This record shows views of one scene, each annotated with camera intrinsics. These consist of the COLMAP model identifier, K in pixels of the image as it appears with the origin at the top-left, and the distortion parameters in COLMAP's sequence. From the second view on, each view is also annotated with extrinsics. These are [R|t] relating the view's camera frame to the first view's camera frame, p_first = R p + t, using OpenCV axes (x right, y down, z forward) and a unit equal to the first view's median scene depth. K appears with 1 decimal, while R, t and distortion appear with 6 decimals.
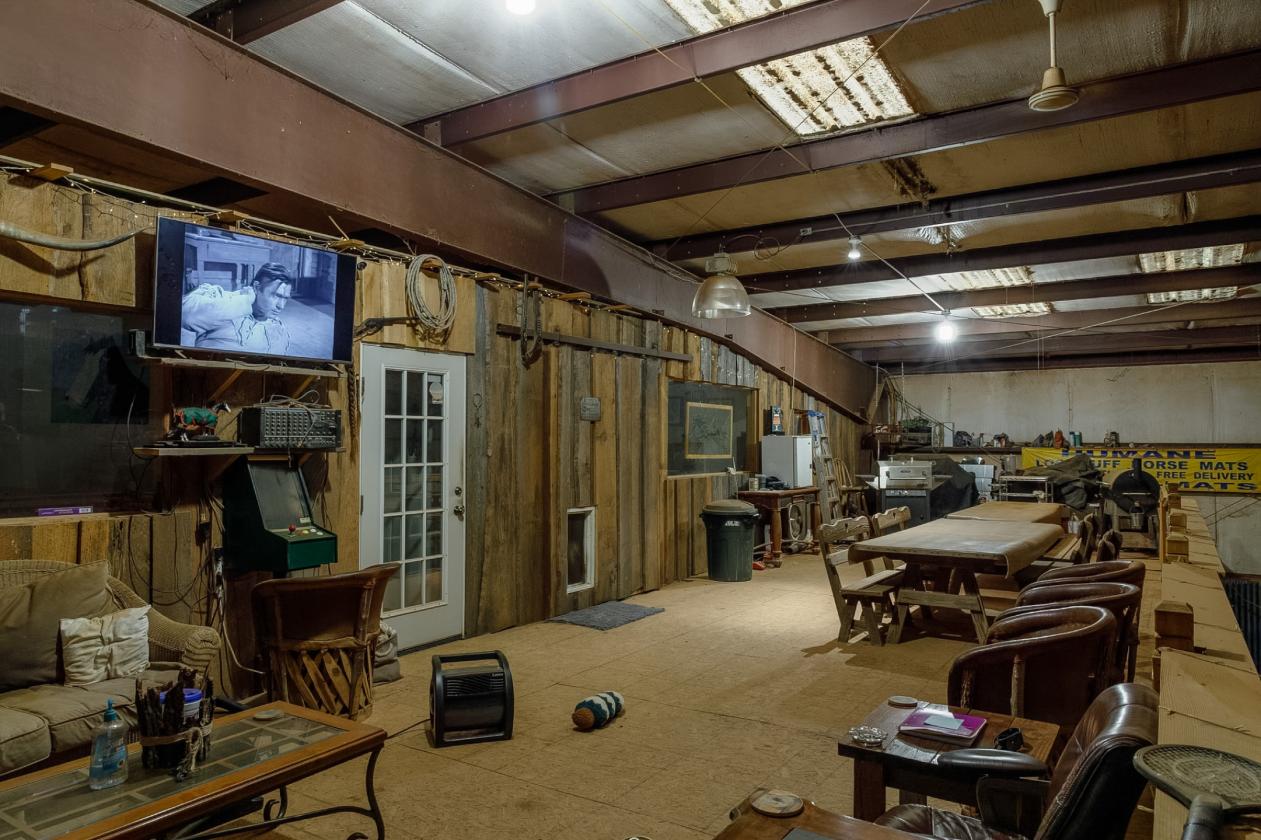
lens RADIAL K [[836.4, 0, 630.5], [0, 836.4, 420.0], [0, 0, 1]] dist [-0.018785, 0.001351]
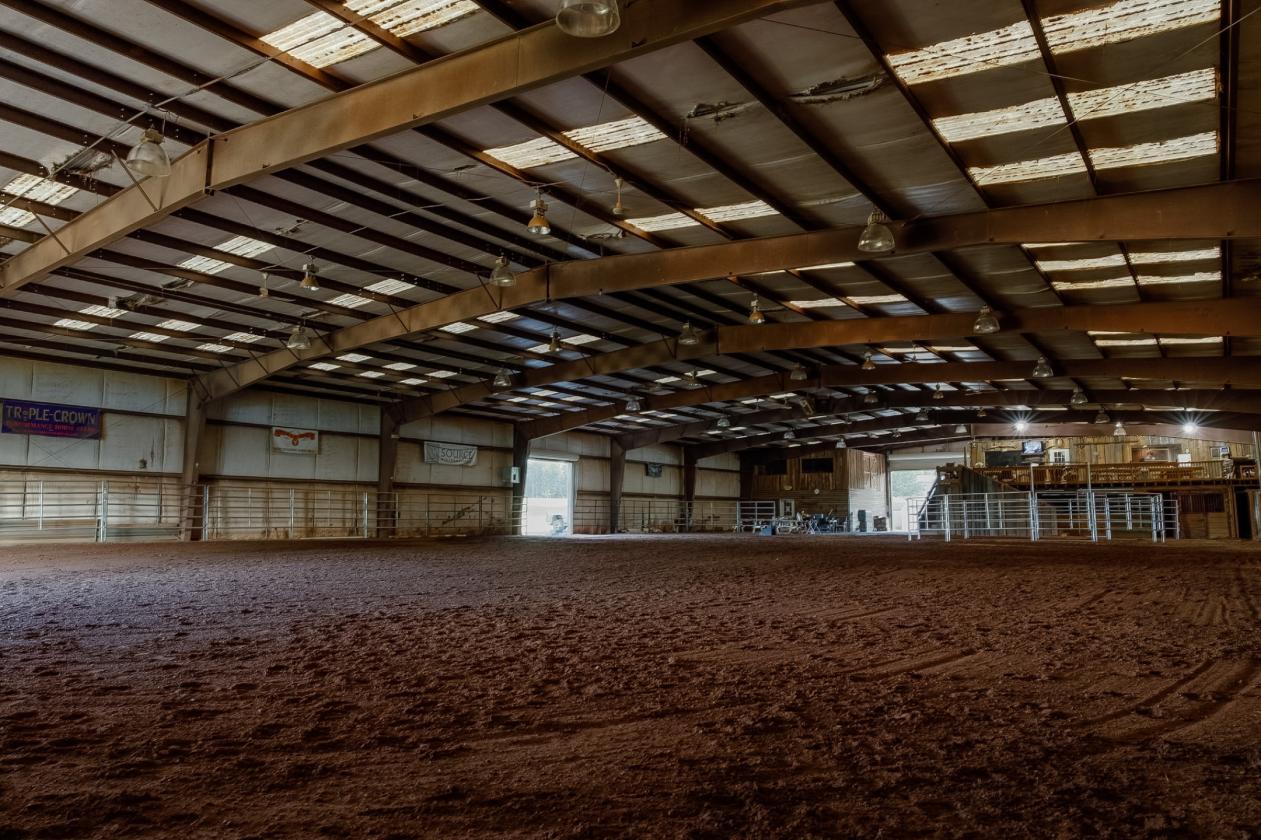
lens RADIAL K [[836.4, 0, 630.5], [0, 836.4, 420.0], [0, 0, 1]] dist [-0.018785, 0.001351]
pose [[-0.034975, -0.114514, -0.992806, 7.413016], [0.026063, 0.992971, -0.115451, 0.427301], [0.999048, -0.029914, -0.031745, -2.678743]]
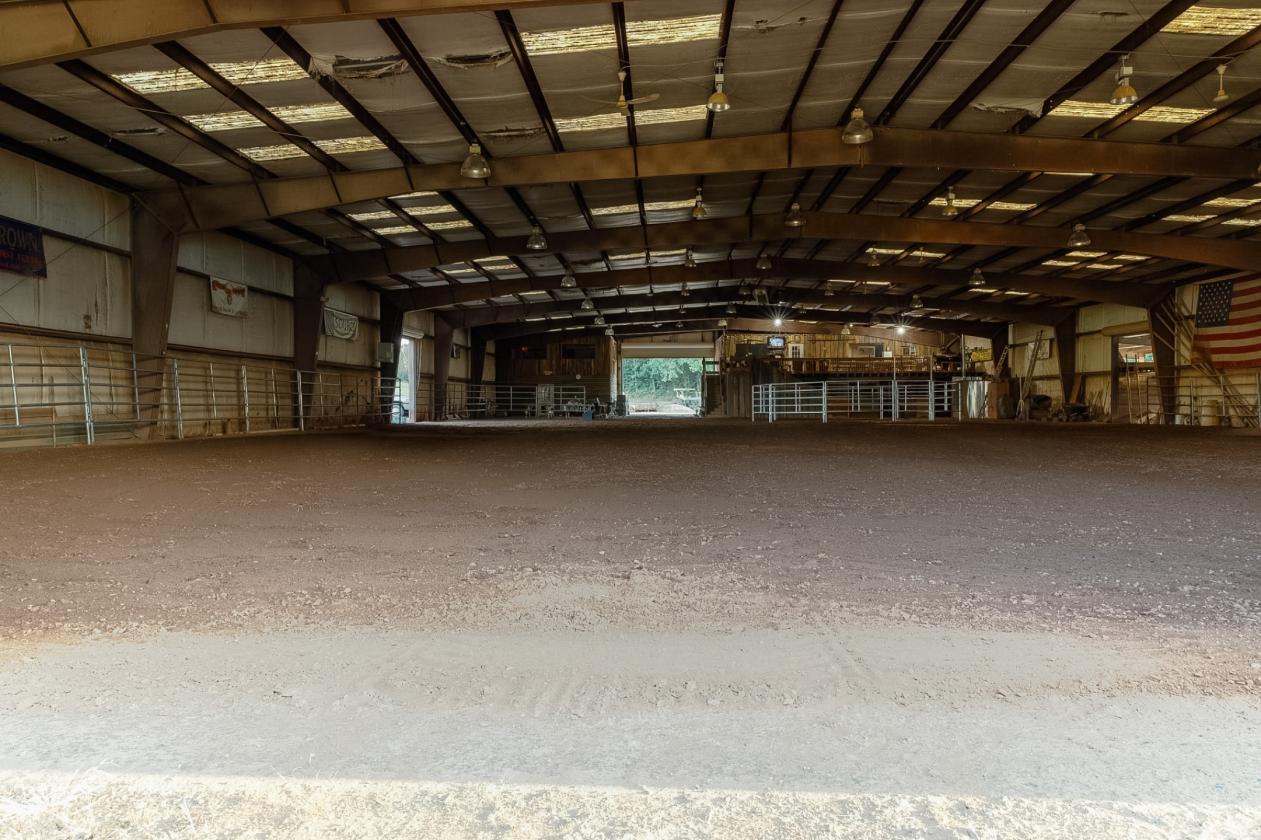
lens RADIAL K [[836.4, 0, 630.5], [0, 836.4, 420.0], [0, 0, 1]] dist [-0.018785, 0.001351]
pose [[0.510425, 0.017345, -0.859747, 6.501367], [0.026054, 0.999026, 0.035623, 0.366303], [0.859527, -0.040583, 0.509476, -5.108078]]
